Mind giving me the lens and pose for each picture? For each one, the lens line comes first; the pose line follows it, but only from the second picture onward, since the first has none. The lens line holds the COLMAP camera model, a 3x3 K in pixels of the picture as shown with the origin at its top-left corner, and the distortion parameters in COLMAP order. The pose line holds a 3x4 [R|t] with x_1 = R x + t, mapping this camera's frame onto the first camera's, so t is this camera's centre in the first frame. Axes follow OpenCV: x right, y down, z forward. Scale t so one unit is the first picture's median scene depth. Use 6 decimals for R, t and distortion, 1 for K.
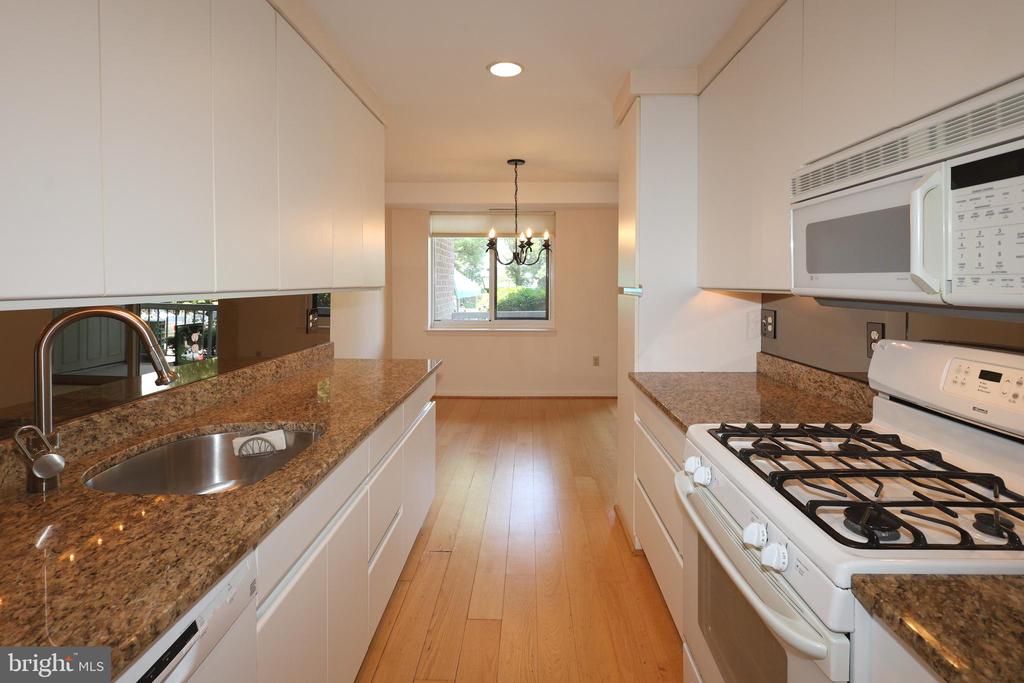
lens RADIAL K [[484.6, 0, 518.9], [0, 484.6, 283.5], [0, 0, 1]] dist [0.000126, 0.000002]
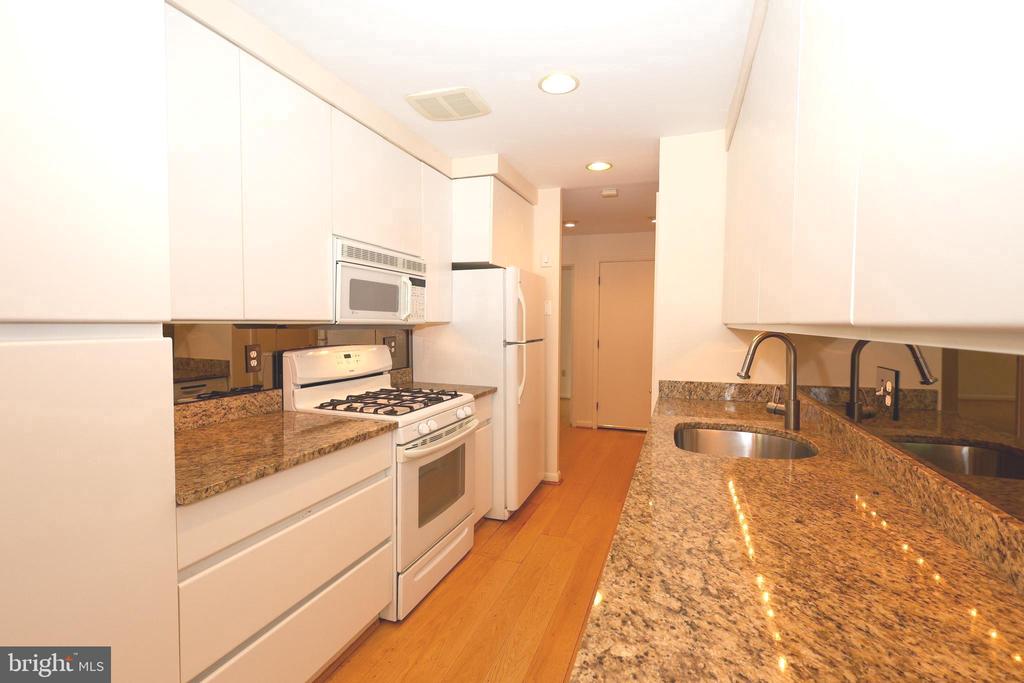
lens RADIAL K [[484.6, 0, 512.0], [0, 484.6, 337.1], [0, 0, 1]] dist [0.000126, 0.000002]
pose [[-0.948633, -0.012804, 0.316119, -0.415244], [-0.003116, 0.999510, 0.031131, 0.018752], [-0.316363, 0.028547, -0.948209, 2.372201]]
